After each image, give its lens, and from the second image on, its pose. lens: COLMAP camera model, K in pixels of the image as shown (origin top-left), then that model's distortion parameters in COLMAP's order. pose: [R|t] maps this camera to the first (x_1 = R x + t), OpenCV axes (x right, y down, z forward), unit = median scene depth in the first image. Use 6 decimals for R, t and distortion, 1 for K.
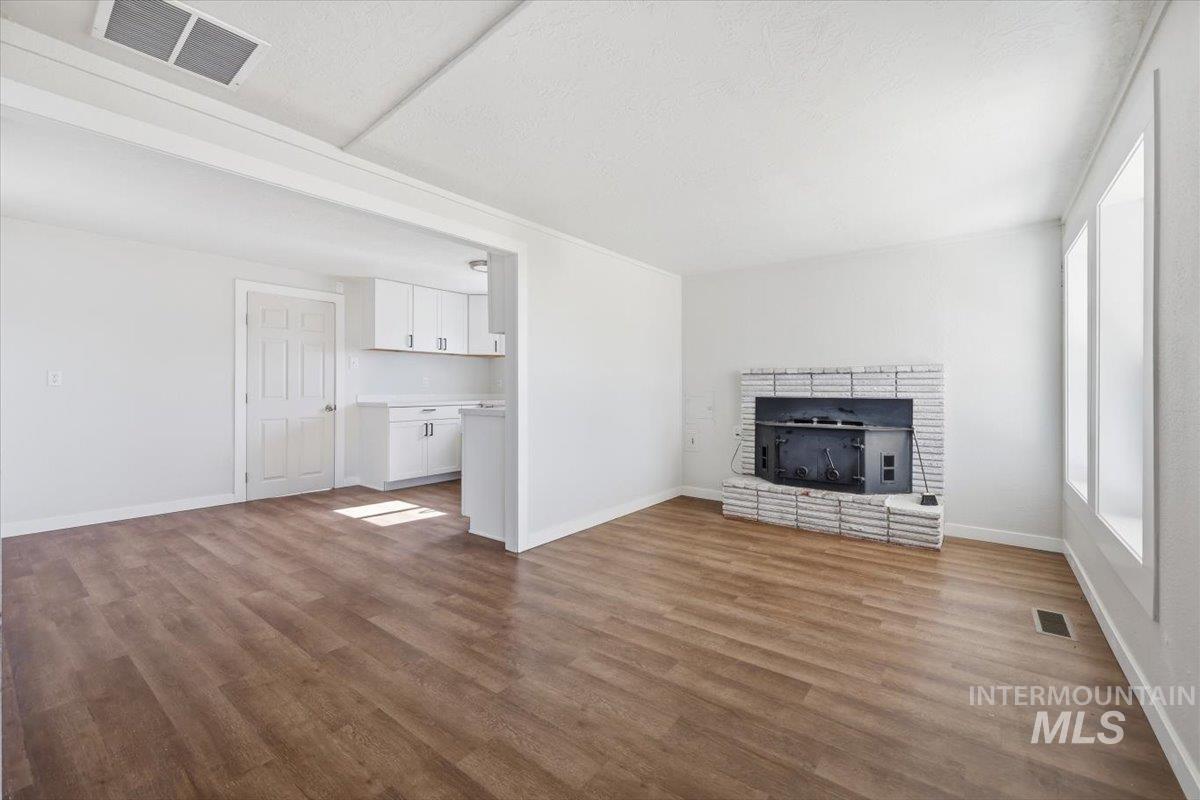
lens RADIAL K [[497.3, 0, 591.2], [0, 497.3, 387.3], [0, 0, 1]] dist [-0.002790, -0.000046]
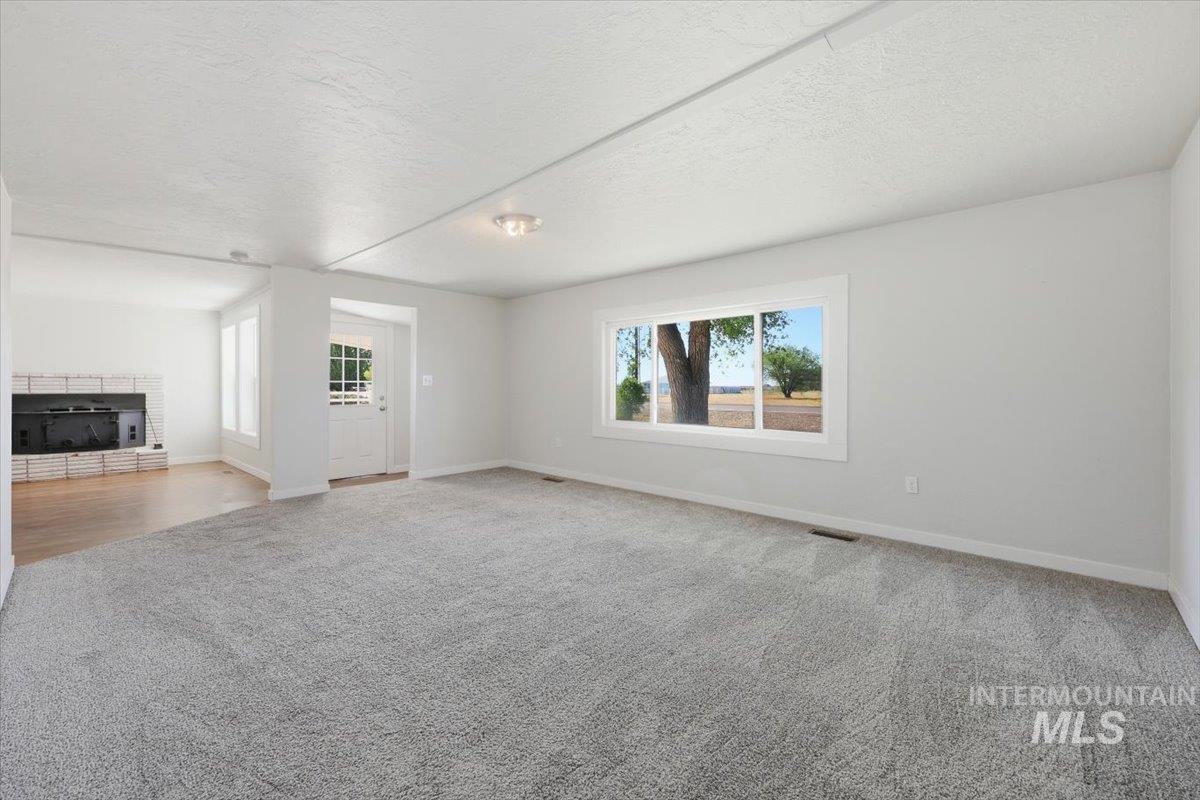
lens RADIAL K [[487.7, 0, 594.2], [0, 487.7, 390.6], [0, 0, 1]] dist [0.000539, -0.000051]
pose [[0.083881, -0.008075, 0.996443, -0.947624], [-0.005163, 0.999950, 0.008538, -0.009557], [-0.996462, -0.005861, 0.083836, -0.744534]]
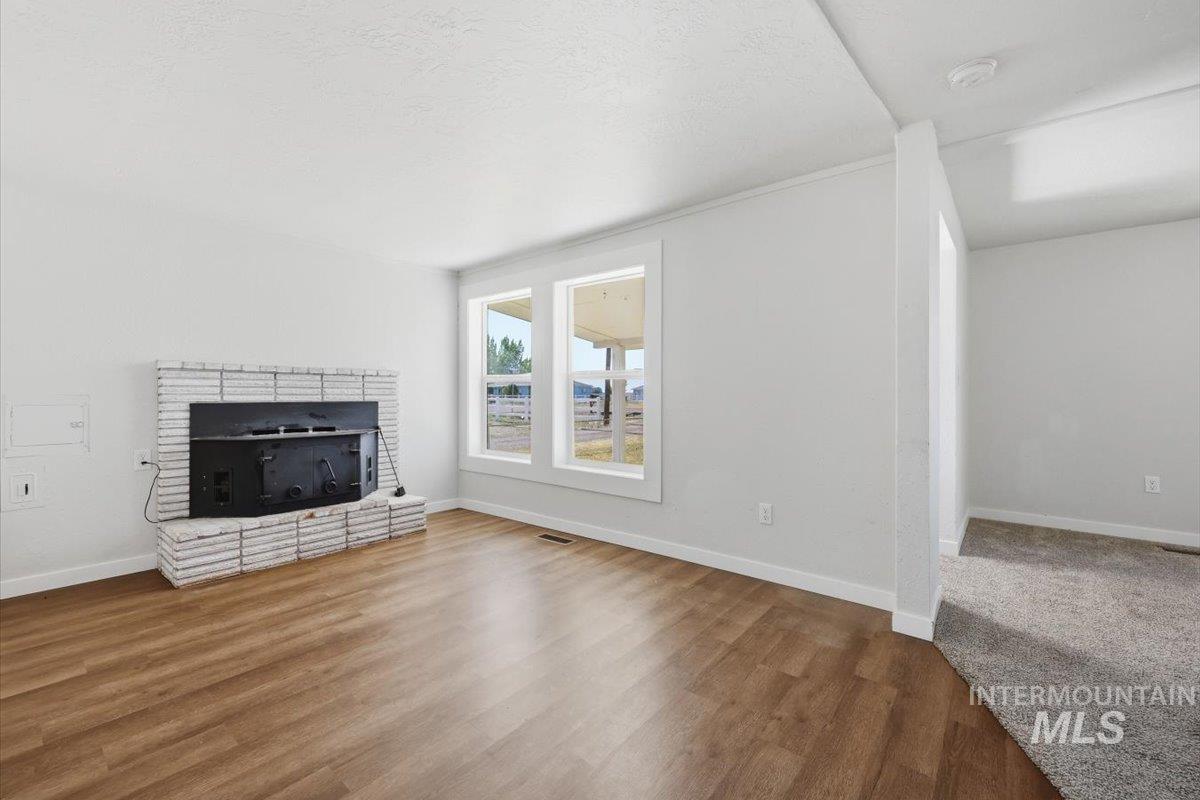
lens RADIAL K [[494.6, 0, 588.3], [0, 494.6, 392.3], [0, 0, 1]] dist [0.001431, -0.000032]
pose [[0.035231, 0.003319, 0.999374, -0.387566], [-0.005240, 0.999981, -0.003136, 0.004791], [-0.999365, -0.005126, 0.035247, 0.494143]]
